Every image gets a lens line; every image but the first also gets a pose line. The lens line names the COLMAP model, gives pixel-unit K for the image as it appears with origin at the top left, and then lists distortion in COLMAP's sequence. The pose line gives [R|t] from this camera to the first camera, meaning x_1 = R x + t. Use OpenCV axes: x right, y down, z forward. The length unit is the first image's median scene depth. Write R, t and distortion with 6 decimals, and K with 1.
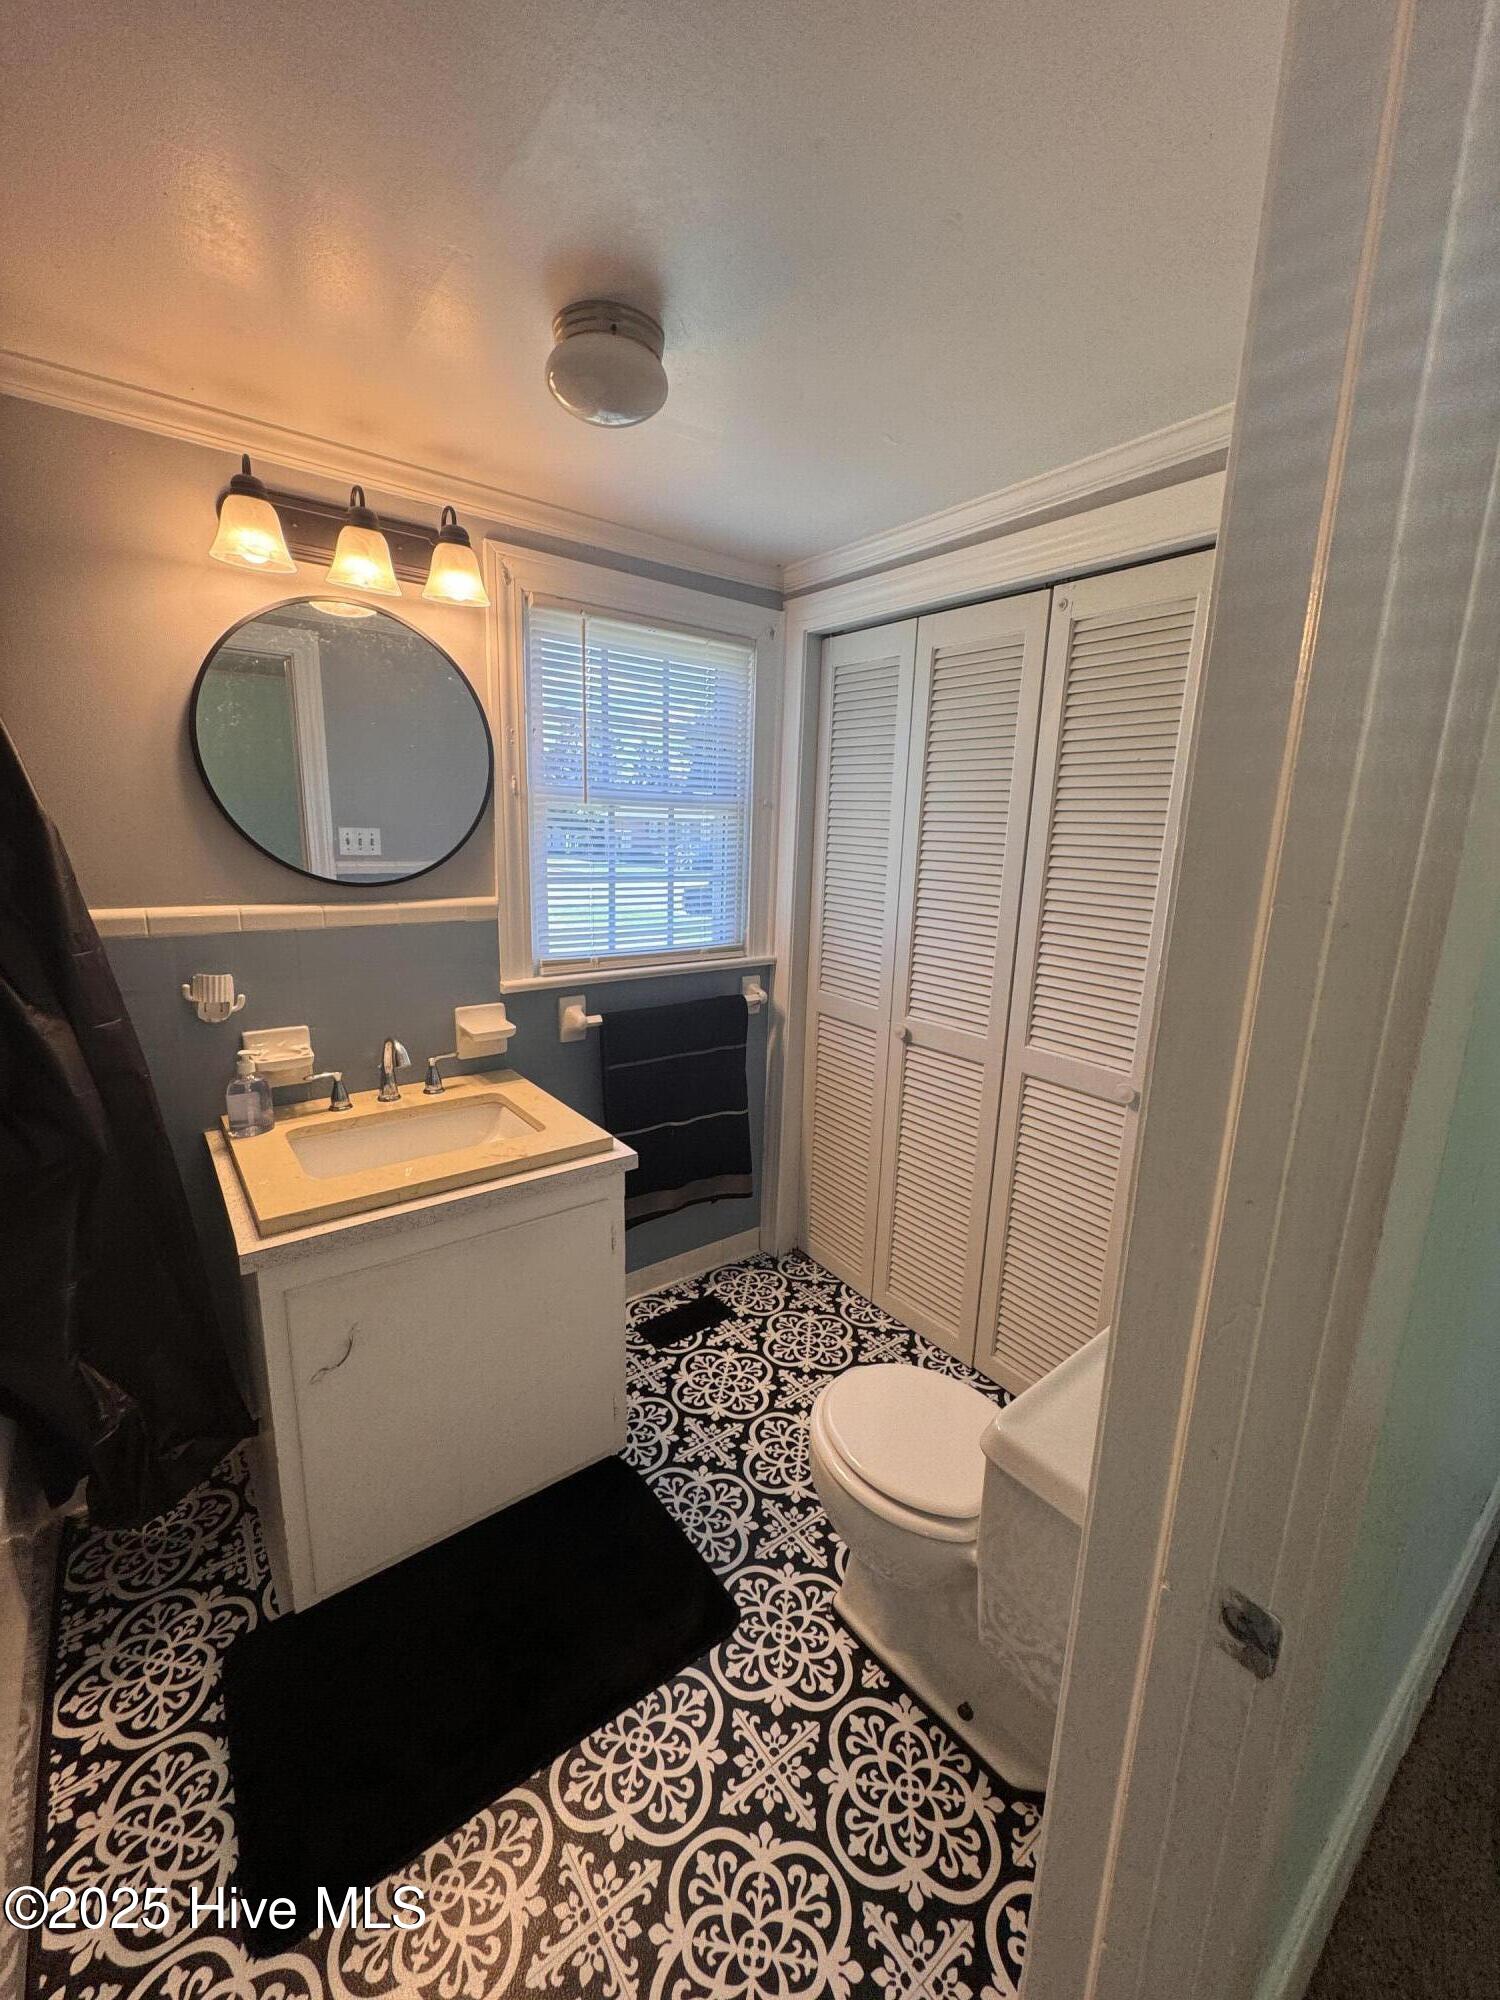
lens RADIAL K [[798.4, 0, 745.2], [0, 798.4, 992.5], [0, 0, 1]] dist [-0.002466, 0.000049]
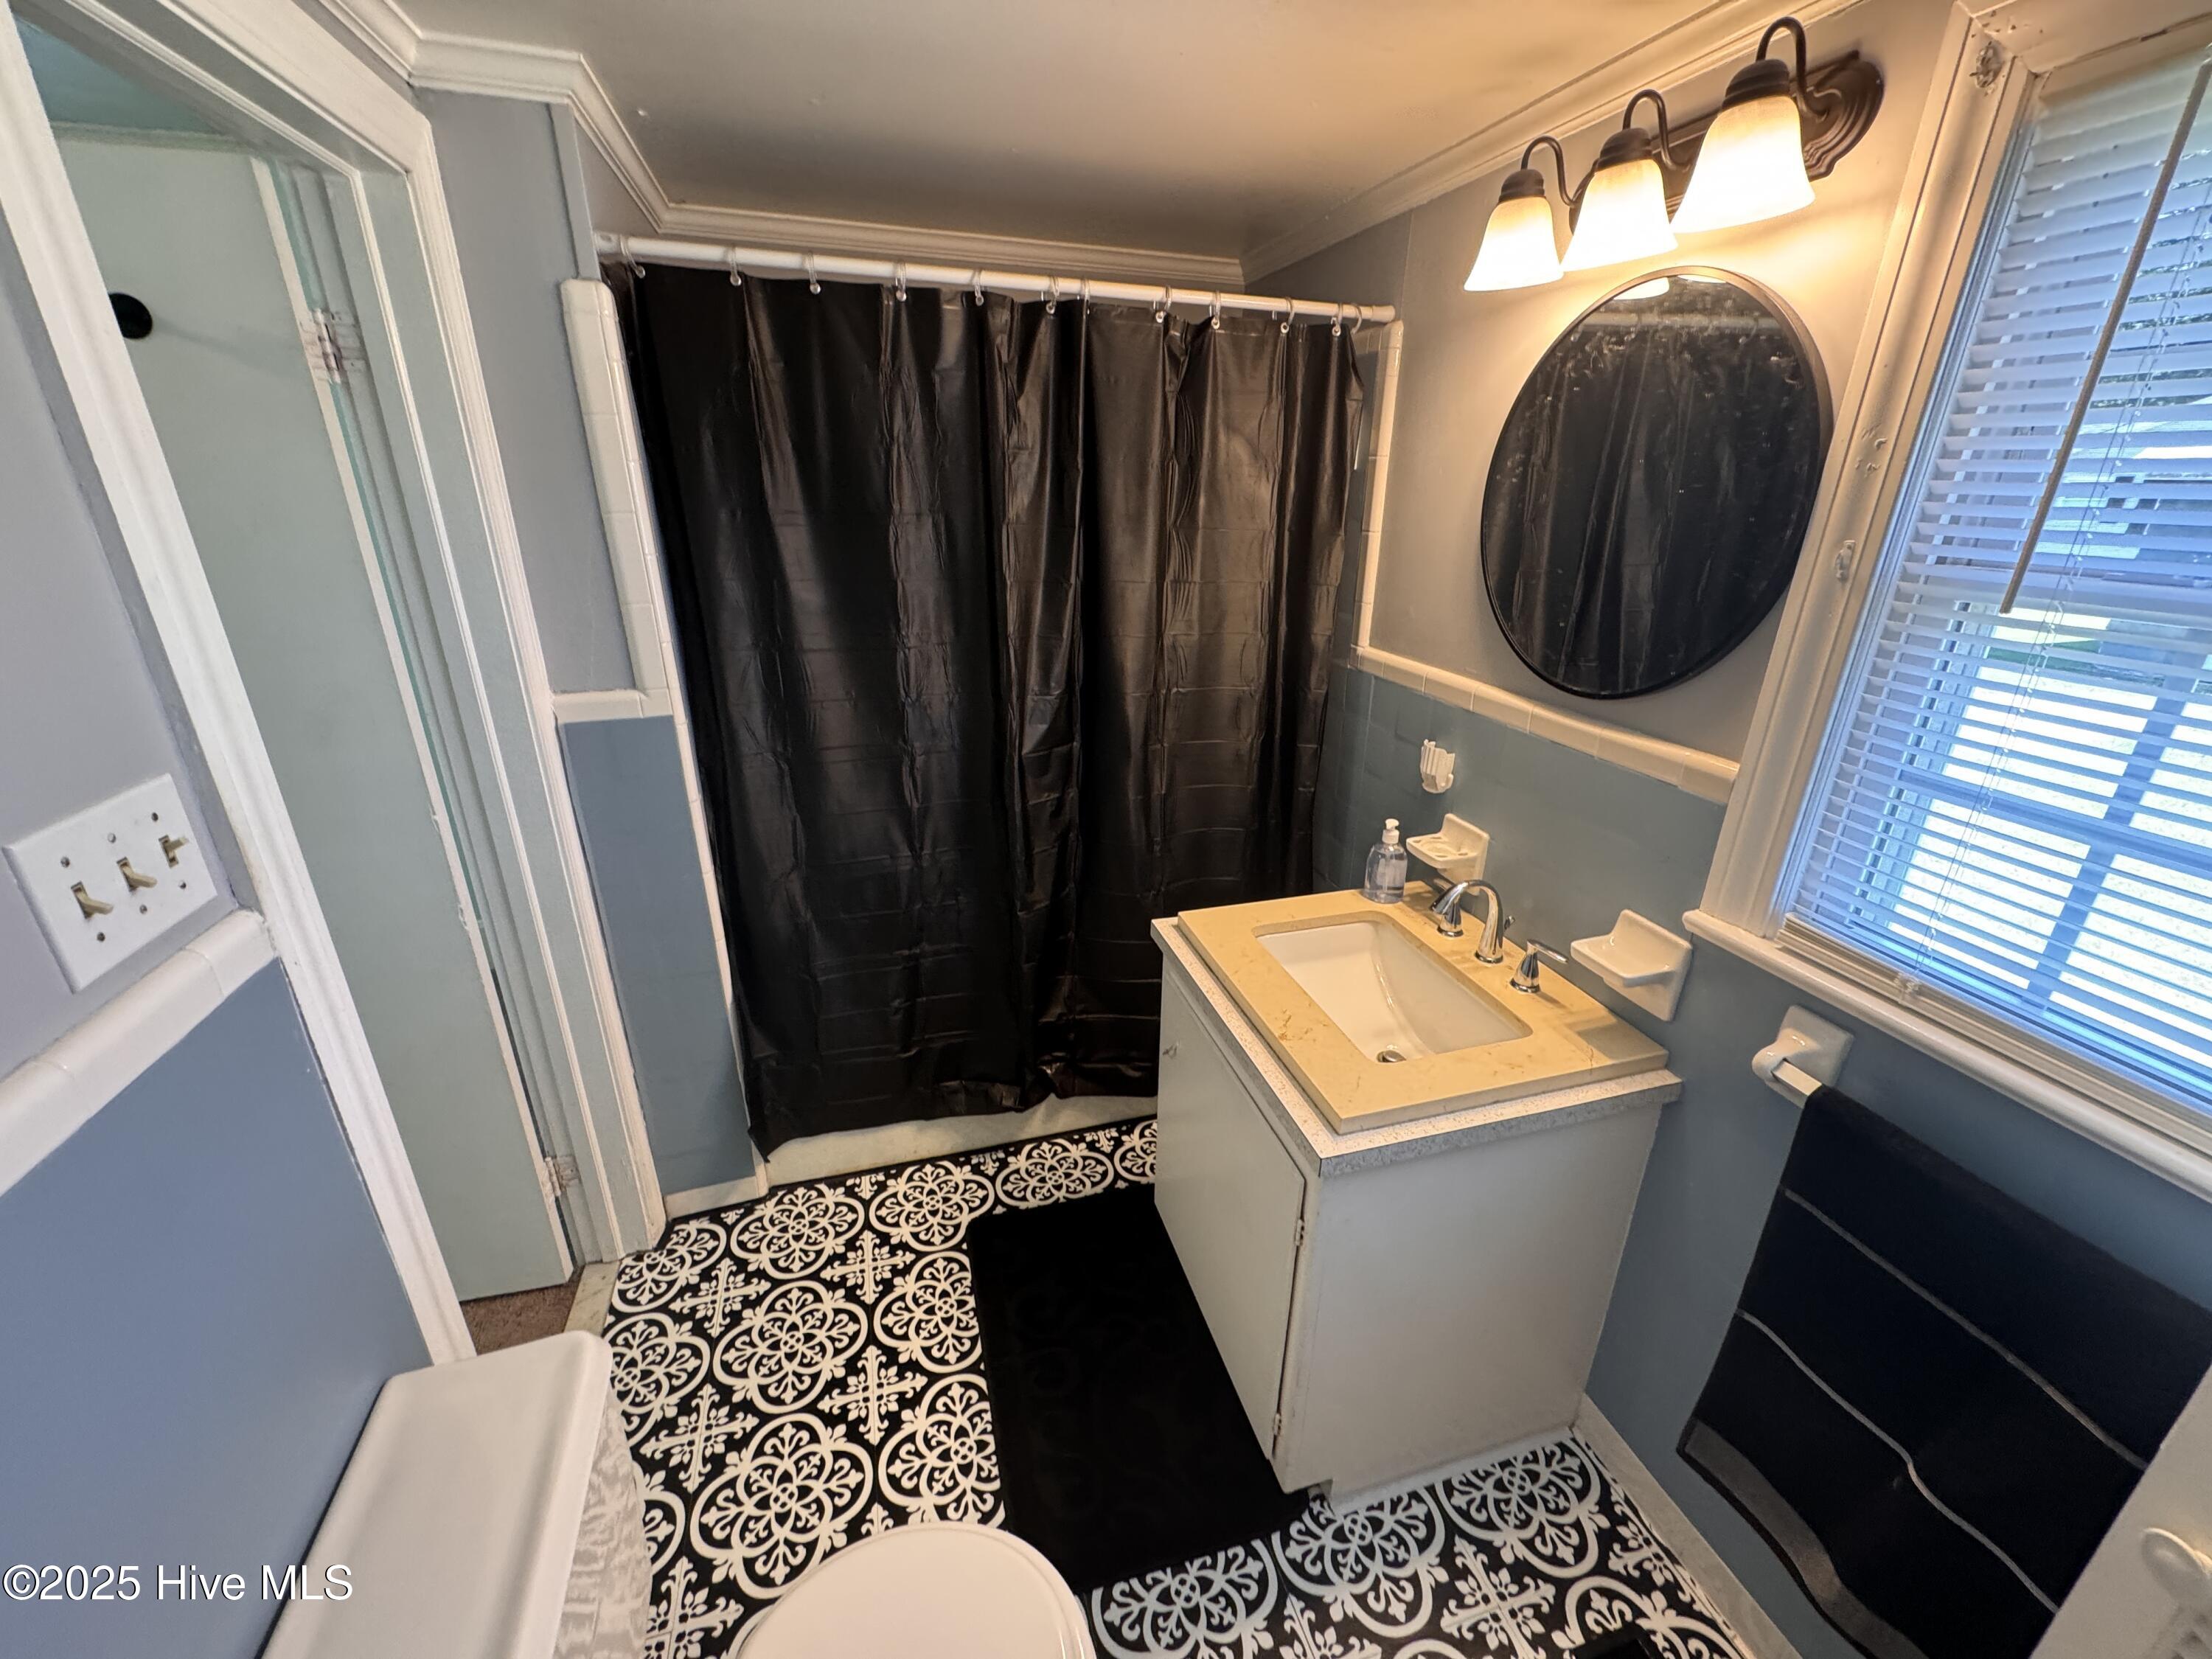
lens RADIAL K [[883.1, 0, 1105.4], [0, 883.1, 825.0], [0, 0, 1]] dist [-0.002466, 0.000049]
pose [[-0.366403, 0.304309, -0.879286, 0.452450], [-0.220268, 0.889776, 0.399726, -0.266883], [0.904008, 0.340140, -0.258987, 0.899411]]
